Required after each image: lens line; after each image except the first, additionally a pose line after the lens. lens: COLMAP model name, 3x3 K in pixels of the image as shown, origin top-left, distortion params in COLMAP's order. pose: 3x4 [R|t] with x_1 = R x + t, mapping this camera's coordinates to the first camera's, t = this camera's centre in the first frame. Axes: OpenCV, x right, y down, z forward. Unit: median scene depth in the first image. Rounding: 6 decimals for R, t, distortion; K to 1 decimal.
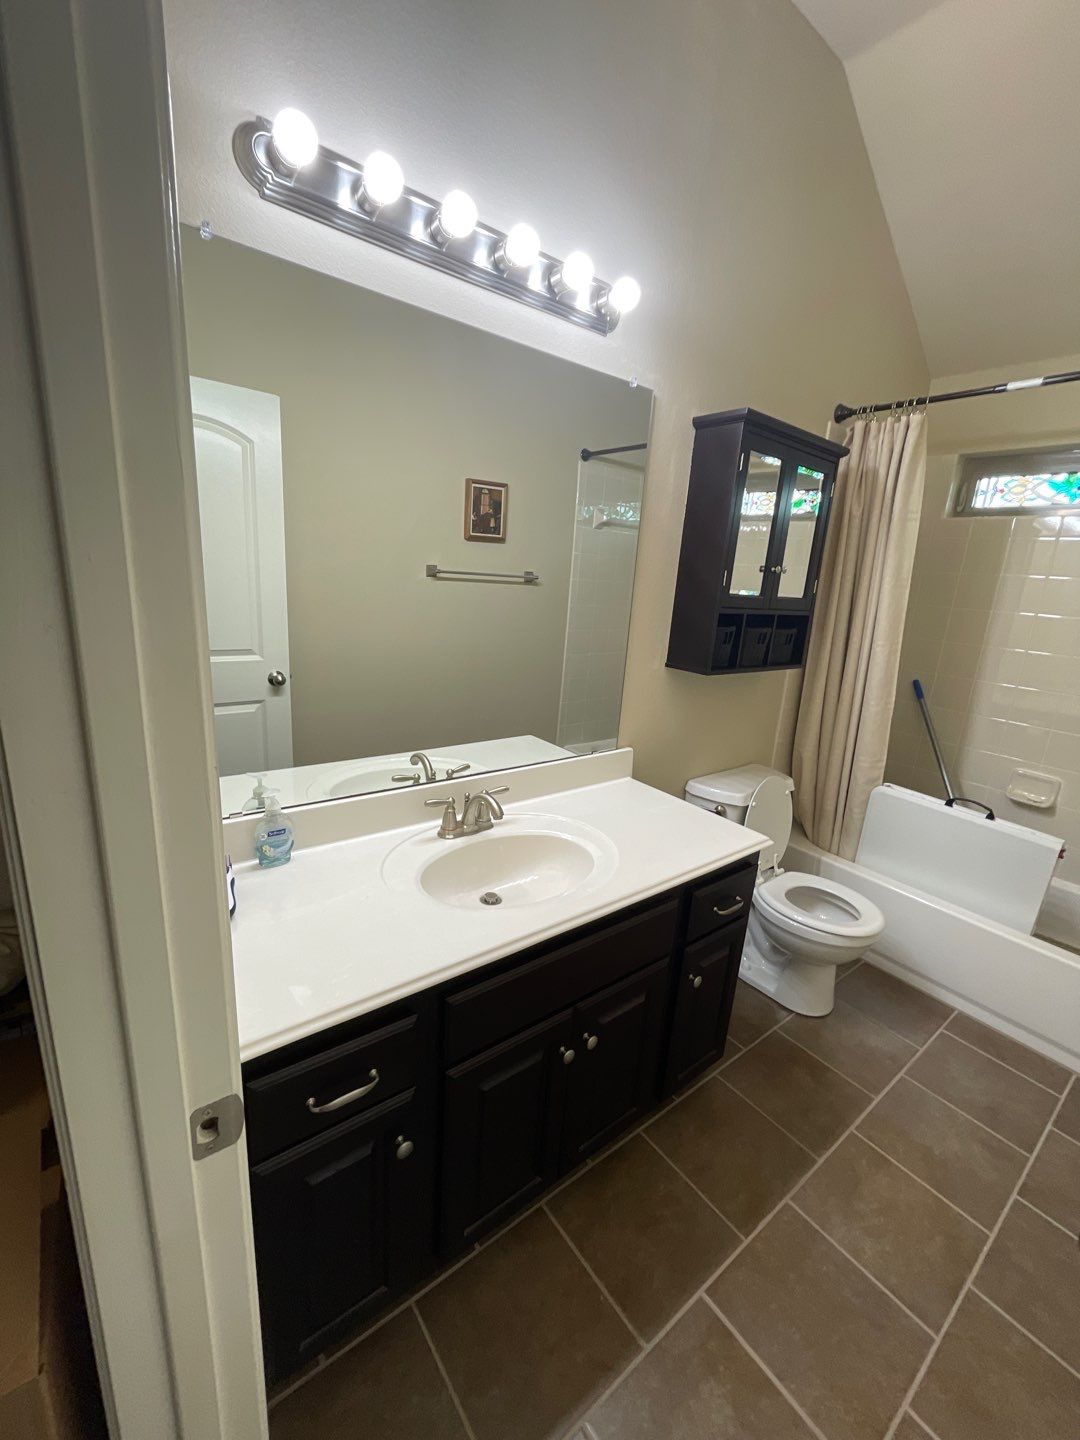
lens RADIAL K [[590.4, 0, 534.6], [0, 590.4, 721.3], [0, 0, 1]] dist [-0.003349, -0.000288]
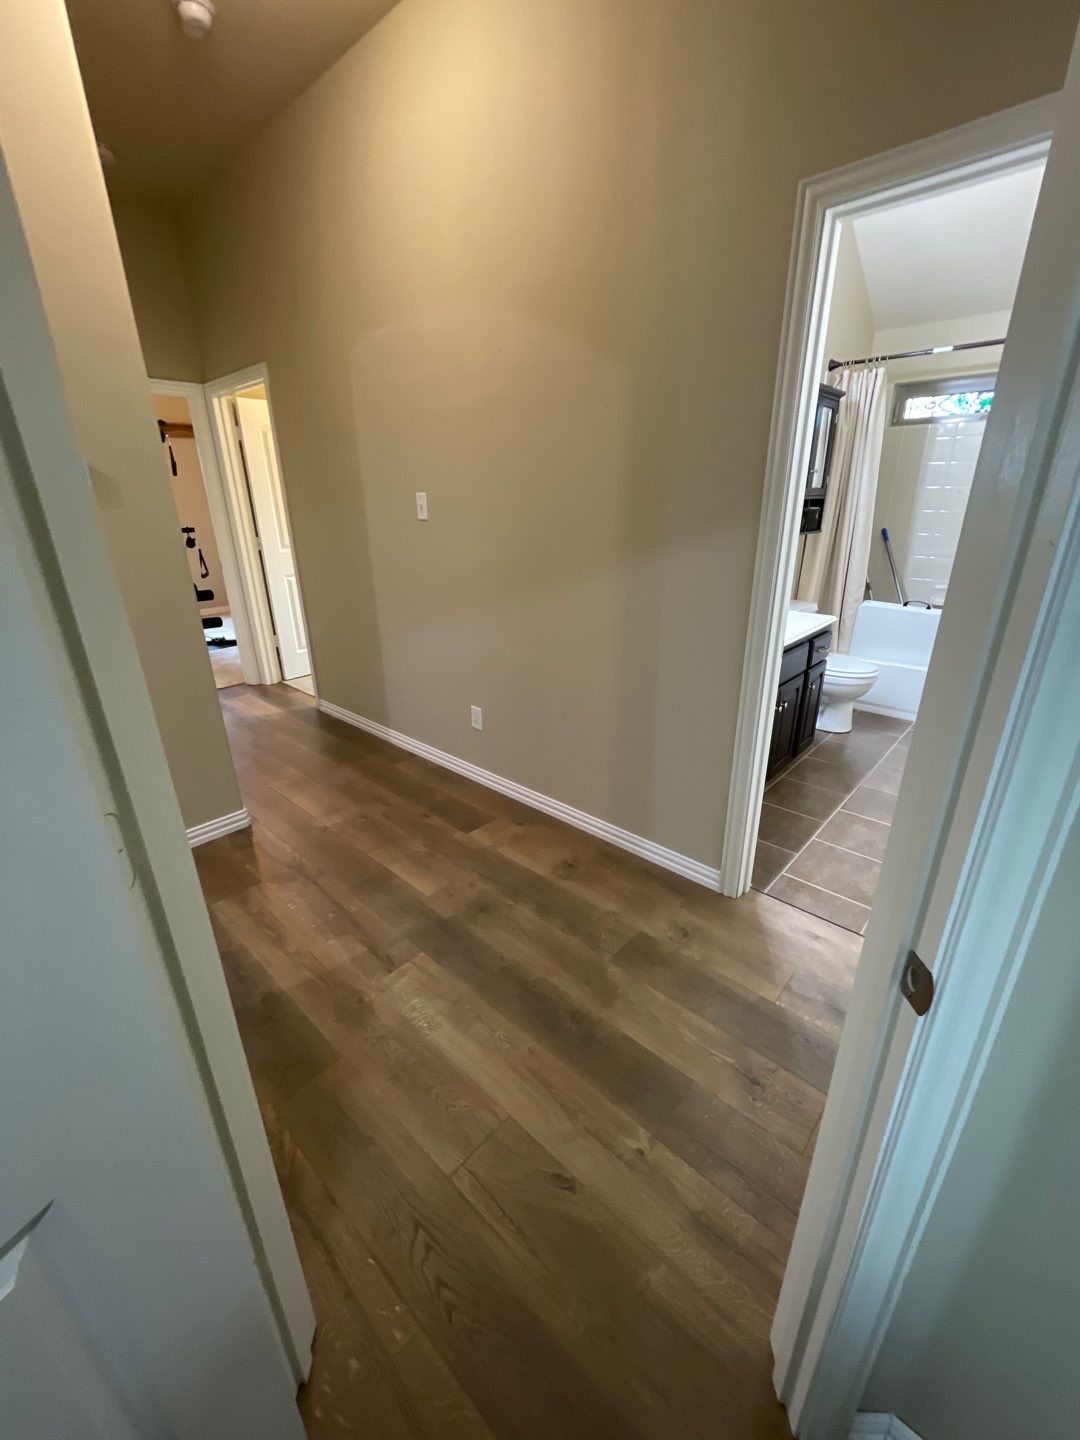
lens RADIAL K [[590.4, 0, 533.2], [0, 590.4, 715.9], [0, 0, 1]] dist [-0.003349, -0.000288]
pose [[0.982696, -0.133296, 0.128611, -0.621765], [0.116872, 0.984894, 0.127771, 0.112770], [-0.143700, -0.110529, 0.983430, -0.564661]]
